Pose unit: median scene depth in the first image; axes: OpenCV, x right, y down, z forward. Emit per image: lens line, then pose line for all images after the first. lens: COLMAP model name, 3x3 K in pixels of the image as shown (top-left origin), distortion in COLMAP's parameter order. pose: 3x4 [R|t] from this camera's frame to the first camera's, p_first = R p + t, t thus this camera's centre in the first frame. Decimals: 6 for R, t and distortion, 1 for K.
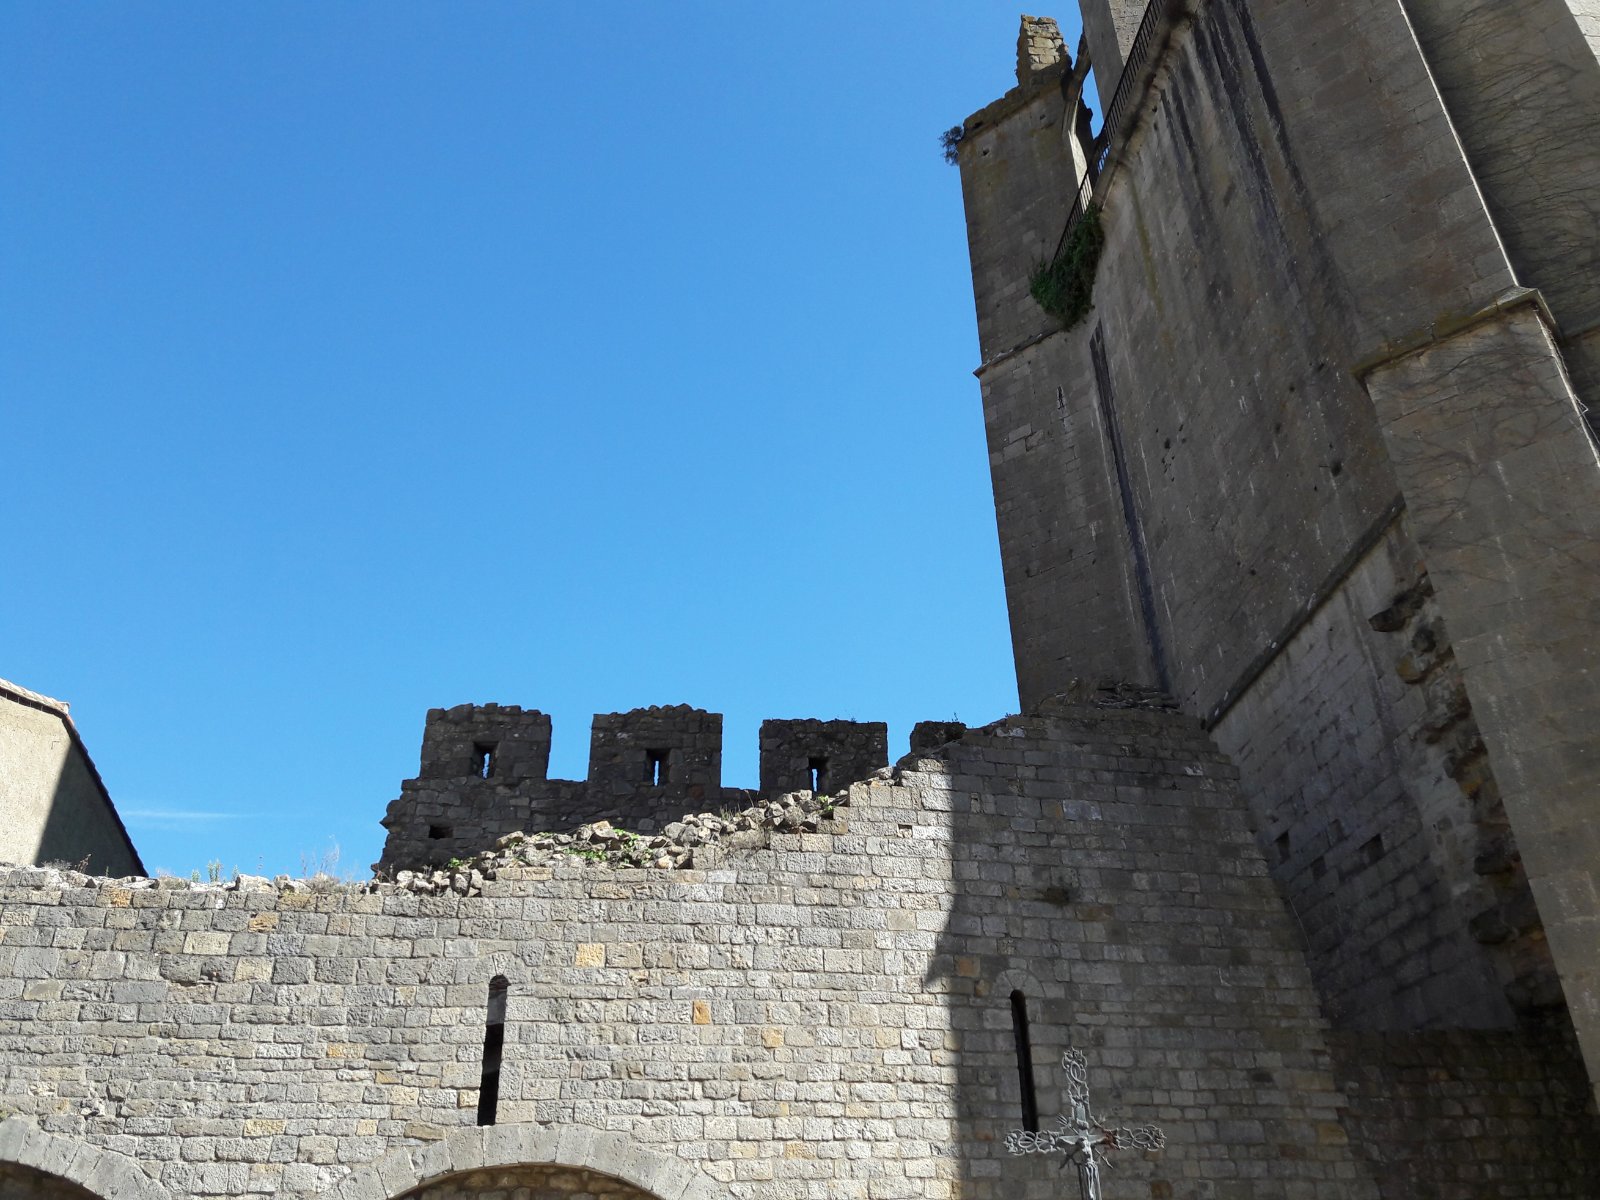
lens RADIAL K [[1278.9, 0, 796.7], [0, 1278.9, 589.4], [0, 0, 1]] dist [0.049032, -0.037582]
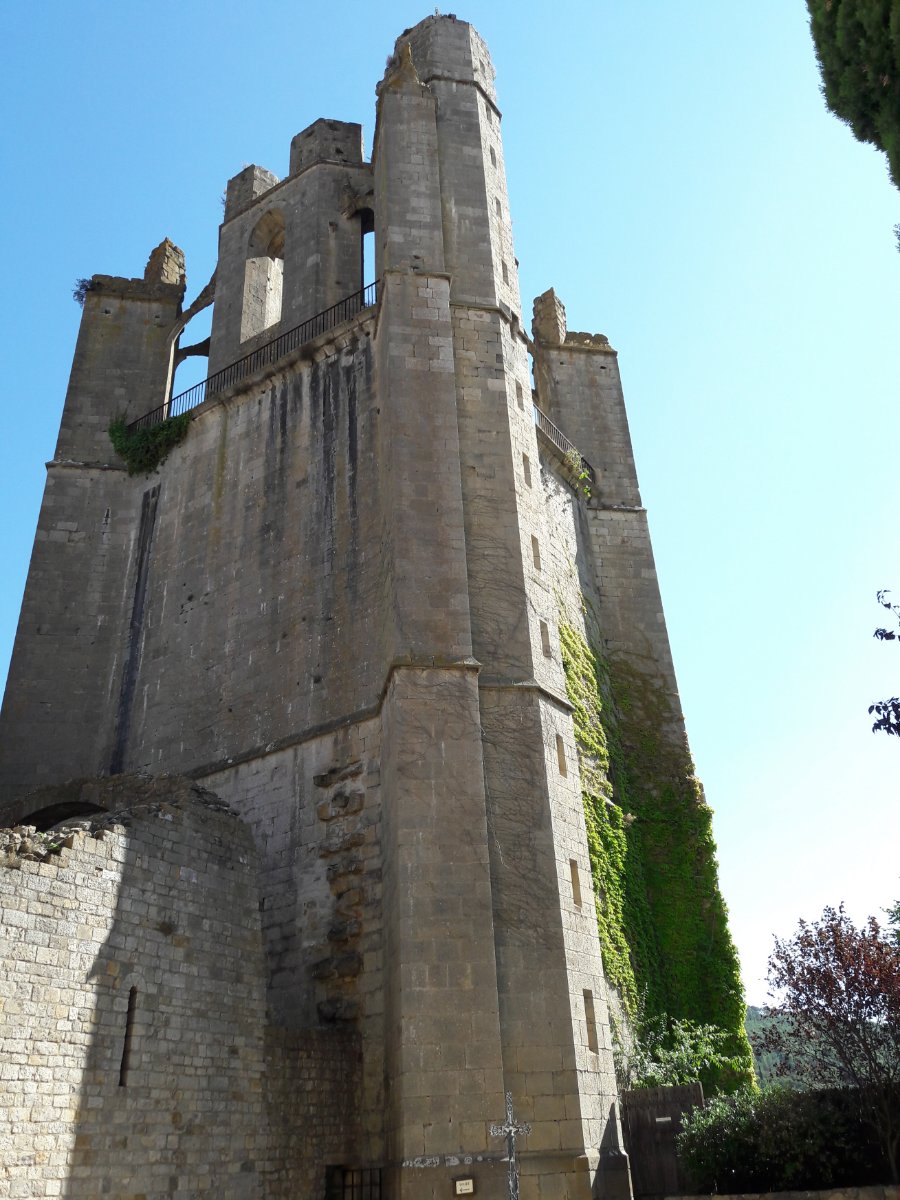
lens RADIAL K [[959.2, 0, 457.8], [0, 959.2, 604.4], [0, 0, 1]] dist [0.049032, -0.037582]
pose [[0.670873, 0.372566, 0.641190, -0.469043], [-0.350826, 0.921210, -0.168206, -0.056909], [-0.653338, -0.112102, 0.748720, -0.093161]]
